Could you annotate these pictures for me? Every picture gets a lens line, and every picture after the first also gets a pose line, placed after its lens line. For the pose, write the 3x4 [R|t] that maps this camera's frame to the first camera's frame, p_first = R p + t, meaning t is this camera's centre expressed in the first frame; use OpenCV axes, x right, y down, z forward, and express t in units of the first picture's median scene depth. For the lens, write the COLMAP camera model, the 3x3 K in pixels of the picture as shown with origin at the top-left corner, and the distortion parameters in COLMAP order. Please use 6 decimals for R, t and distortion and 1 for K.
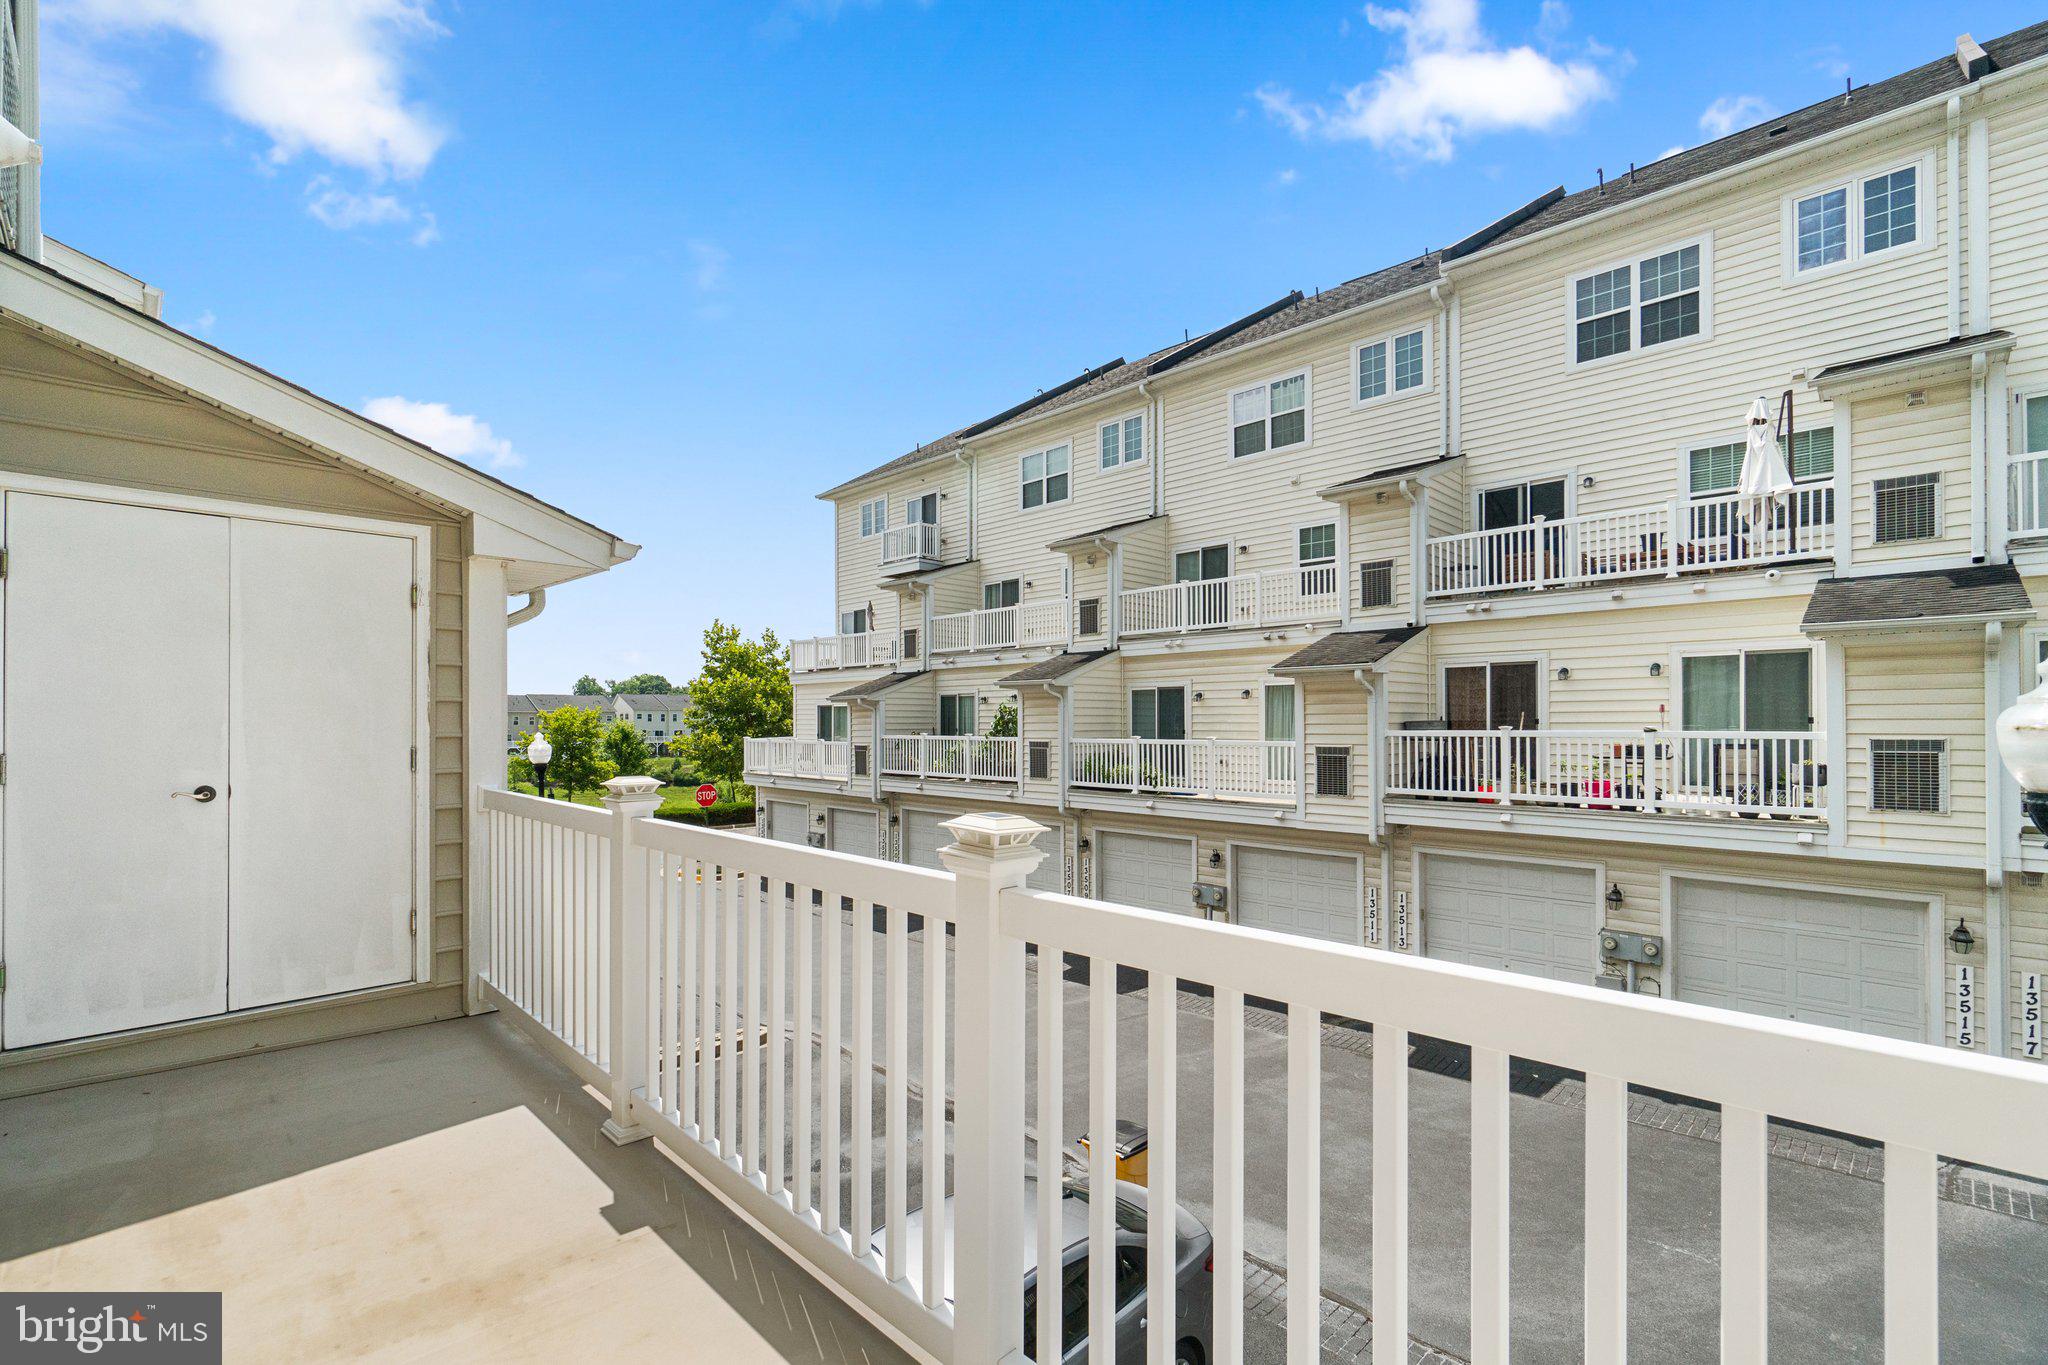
lens RADIAL K [[898.9, 0, 980.2], [0, 898.9, 708.6], [0, 0, 1]] dist [-0.003868, -0.000567]
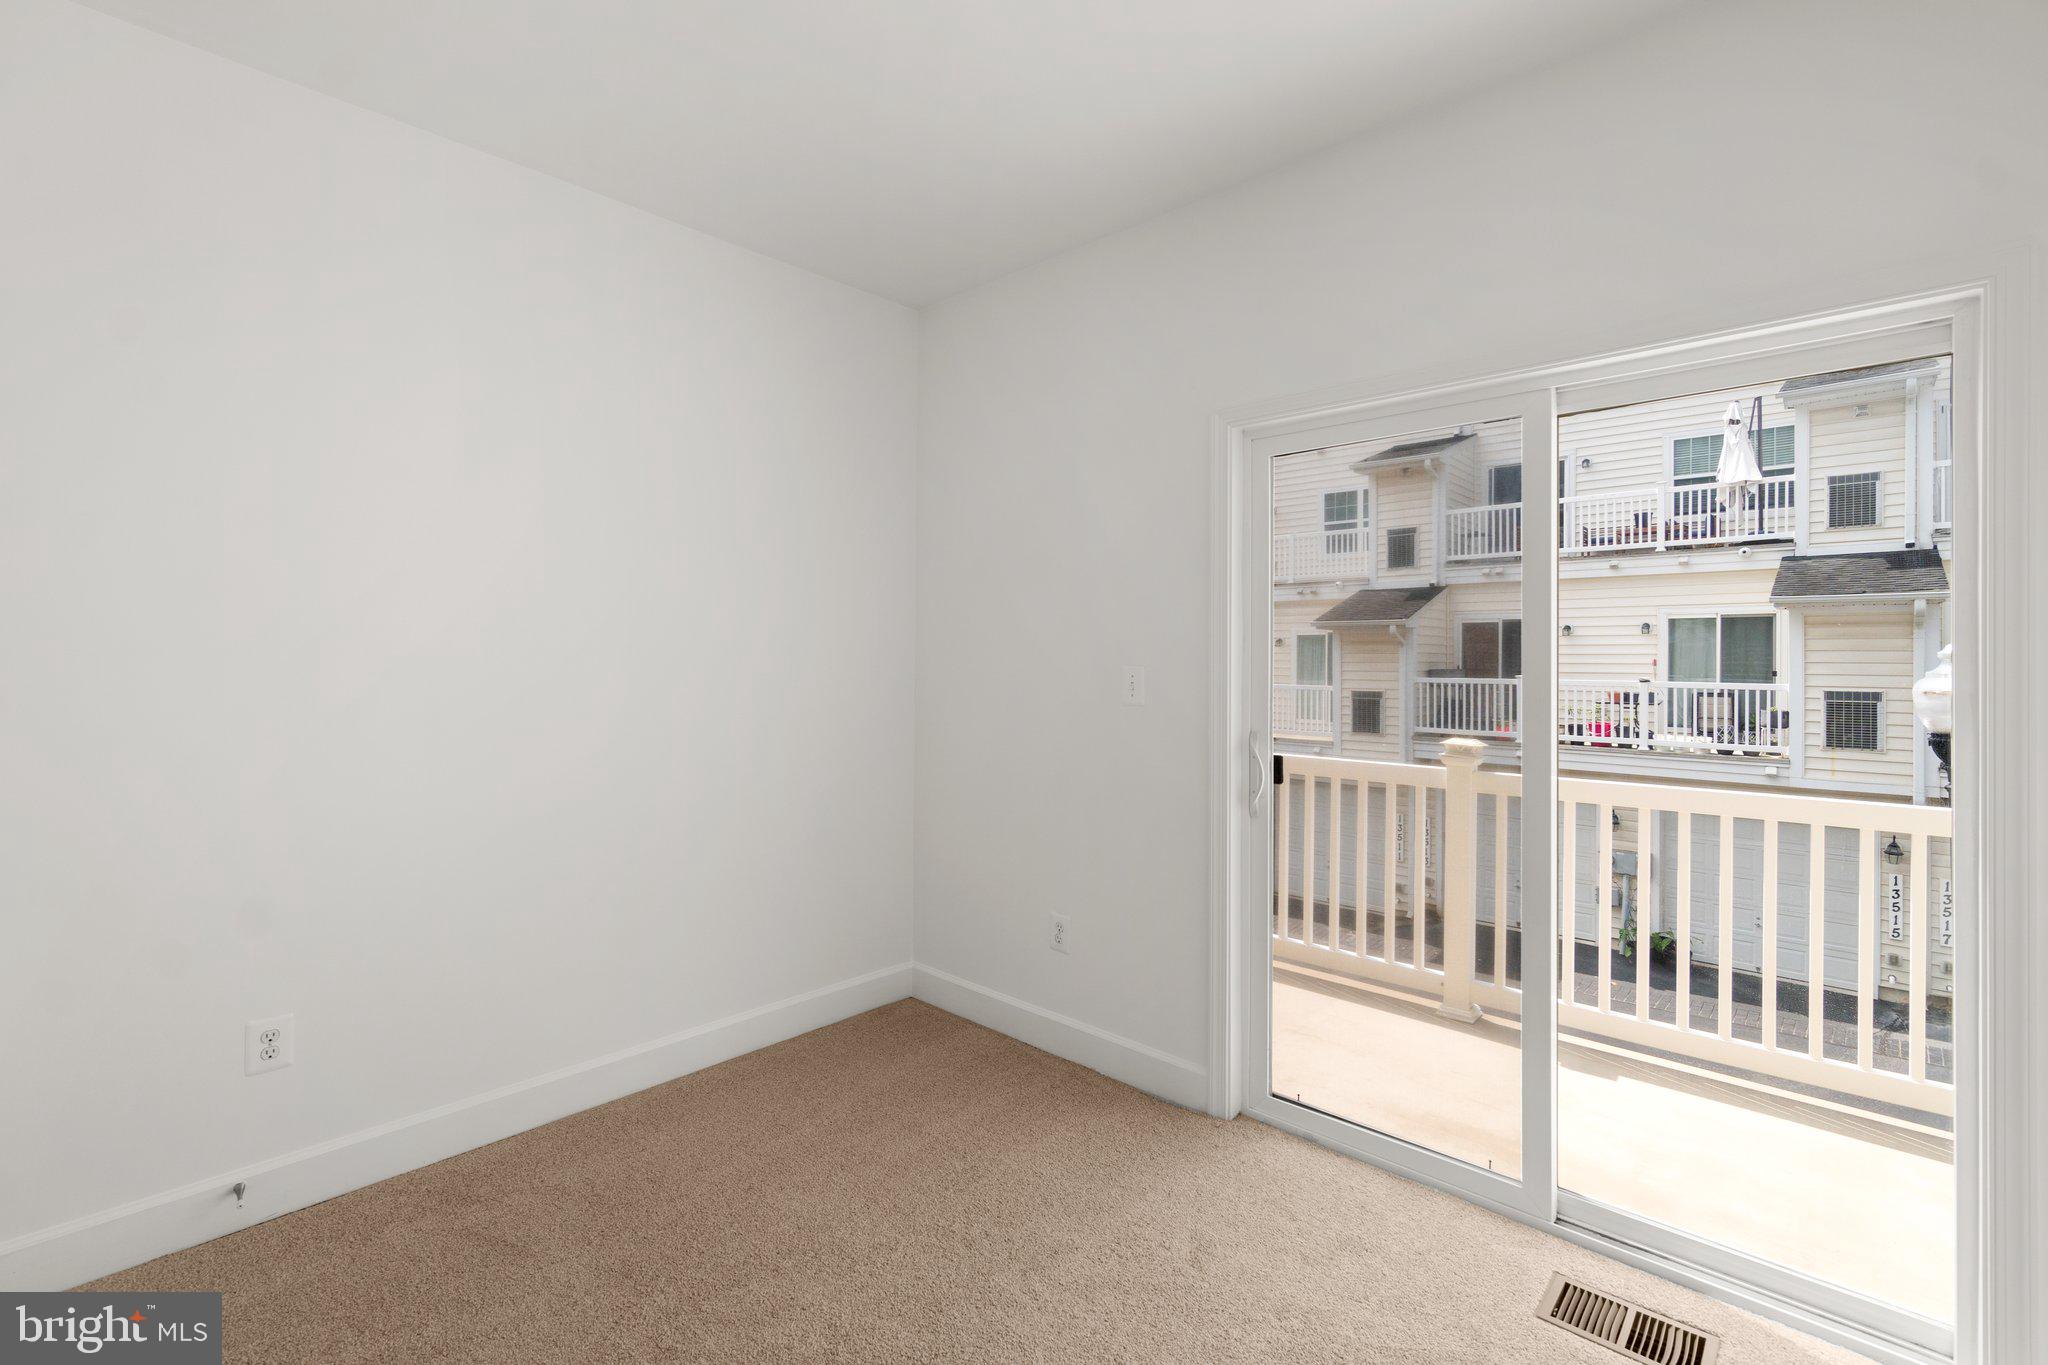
lens RADIAL K [[898.9, 0, 983.1], [0, 898.9, 641.3], [0, 0, 1]] dist [-0.003868, -0.000567]
pose [[0.999375, 0.013200, 0.032798, -0.162636], [-0.013036, 0.999901, -0.005203, -0.009932], [-0.032863, 0.004773, 0.999448, -0.155506]]
